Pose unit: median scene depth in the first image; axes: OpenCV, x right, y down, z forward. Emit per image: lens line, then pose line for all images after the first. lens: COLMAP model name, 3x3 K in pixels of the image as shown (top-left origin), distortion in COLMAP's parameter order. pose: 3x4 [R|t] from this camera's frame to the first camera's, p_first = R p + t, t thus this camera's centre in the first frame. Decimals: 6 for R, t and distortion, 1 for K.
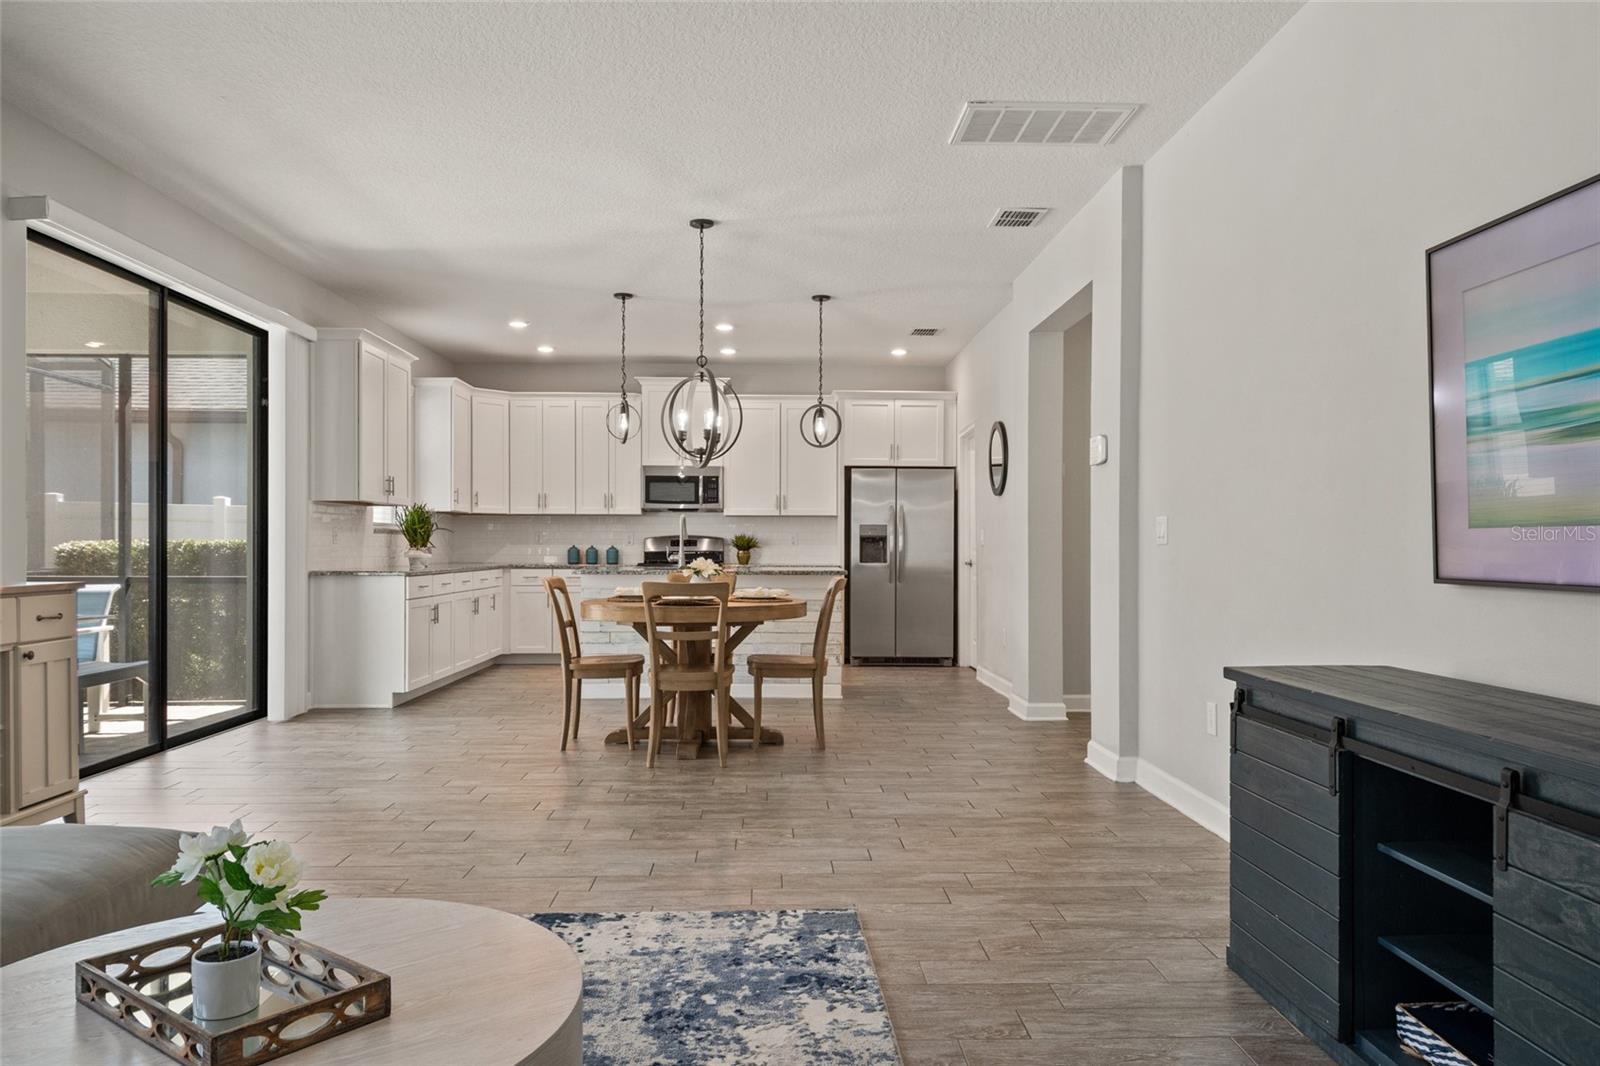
lens RADIAL K [[1107.0, 0, 805.0], [0, 1107.0, 542.7], [0, 0, 1]] dist [0.004965, 0.001174]
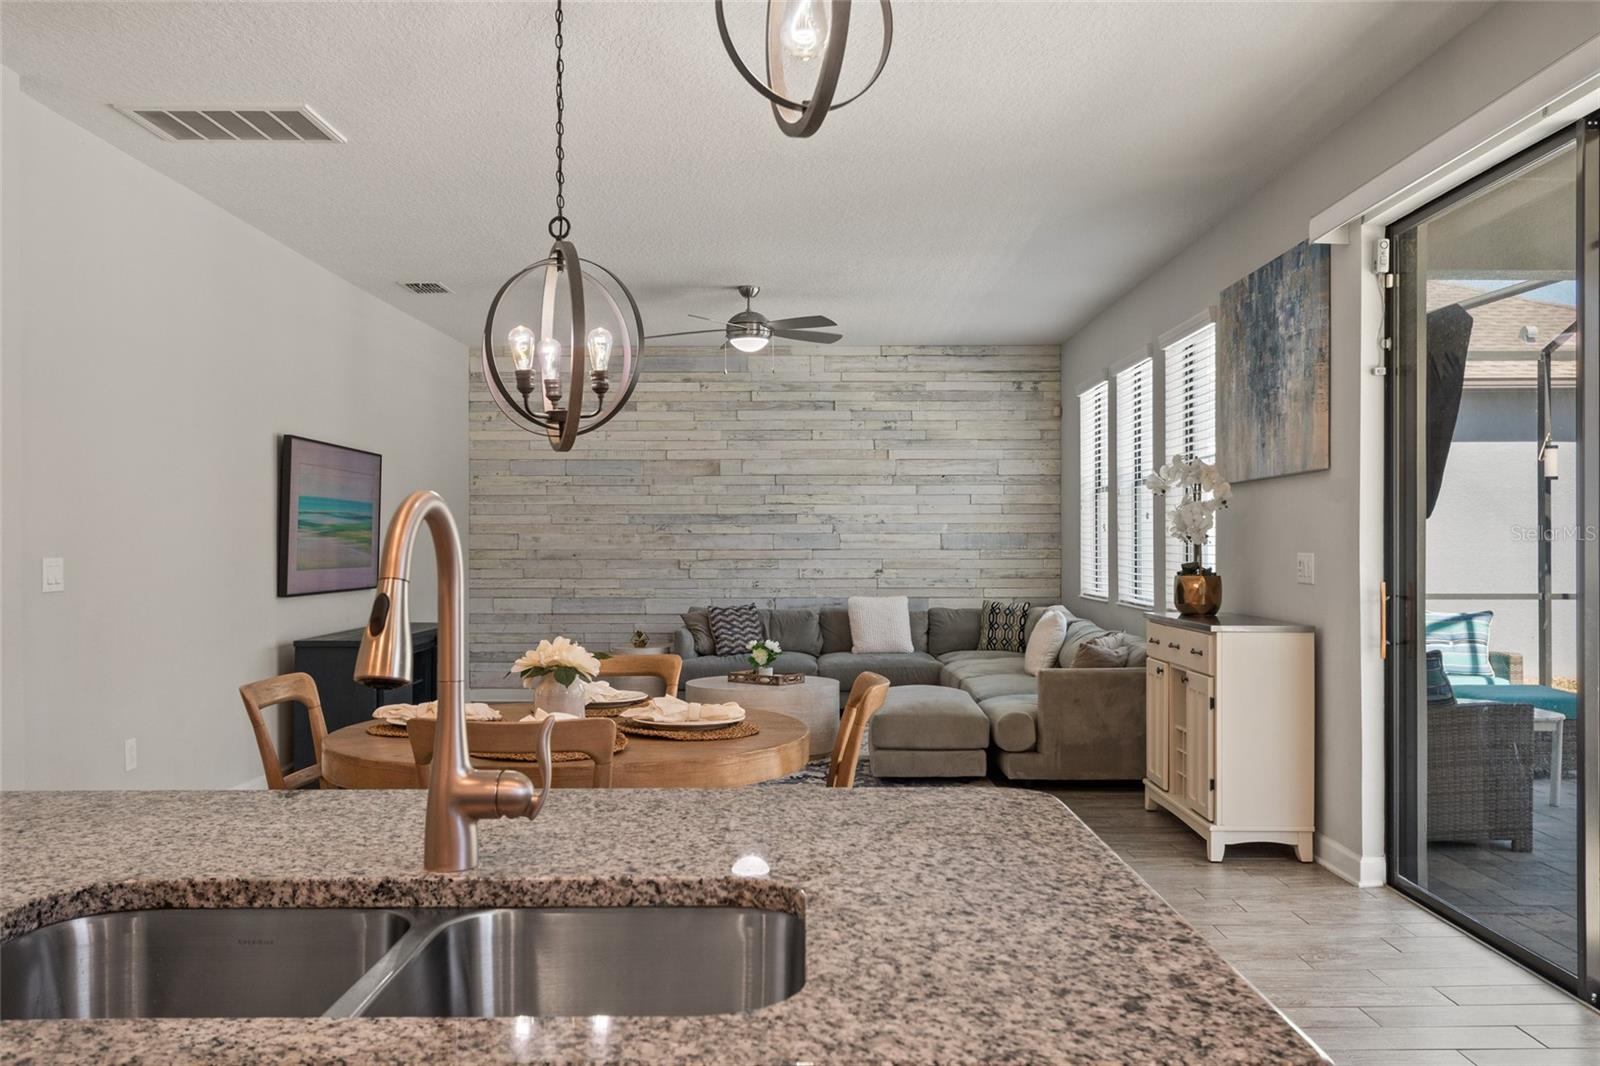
lens RADIAL K [[1313.9, 0, 800.9], [0, 1313.9, 547.5], [0, 0, 1]] dist [0.039336, -0.053952]
pose [[-0.999172, -0.000635, 0.040674, -0.141234], [-0.000642, 1.000000, -0.000159, -0.016379], [-0.040674, -0.000185, -0.999172, 1.001312]]
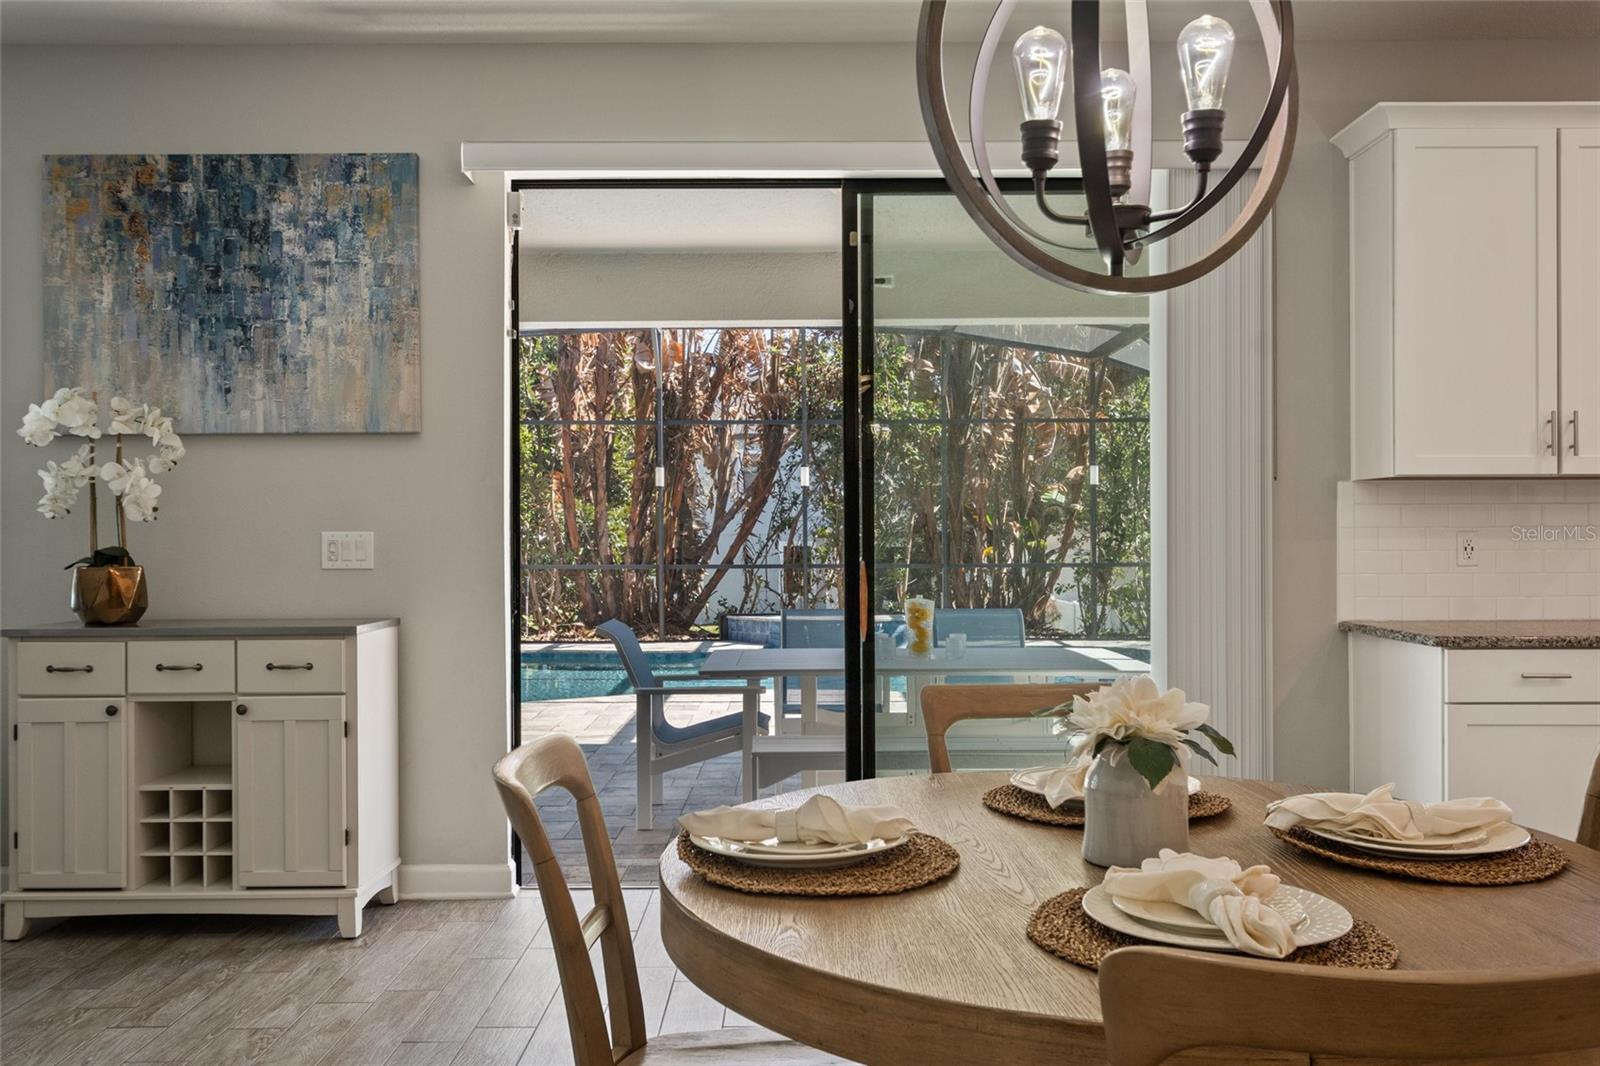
lens RADIAL K [[1280.7, 0, 811.9], [0, 1280.7, 532.0], [0, 0, 1]] dist [-0.001170, -0.004079]
pose [[-0.030307, -0.004278, -0.999531, 0.110097], [0.008014, 0.999958, -0.004522, -0.010834], [0.999509, -0.008148, -0.030271, 0.603003]]
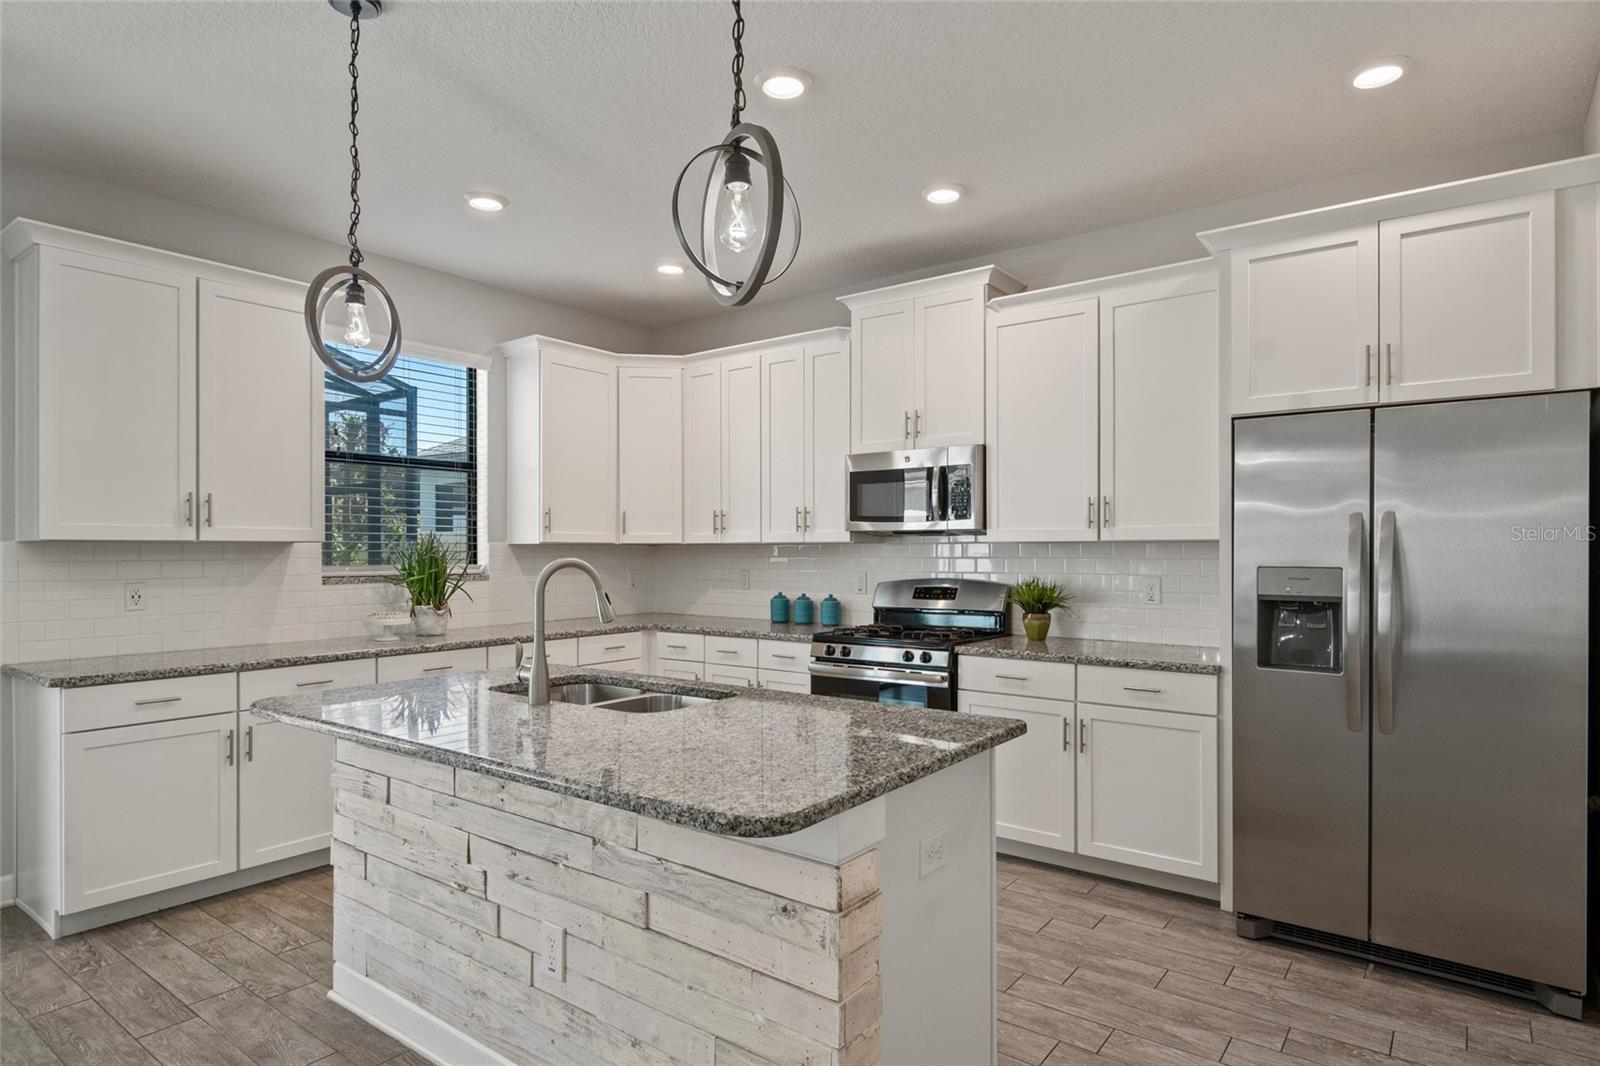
lens RADIAL K [[886.2, 0, 799.3], [0, 886.2, 545.6], [0, 0, 1]] dist [0.003553, -0.003616]
pose [[0.775570, -0.007246, -0.631220, 0.125837], [0.006098, 0.999973, -0.003987, -0.024317], [0.631232, -0.000757, 0.775593, 0.701746]]
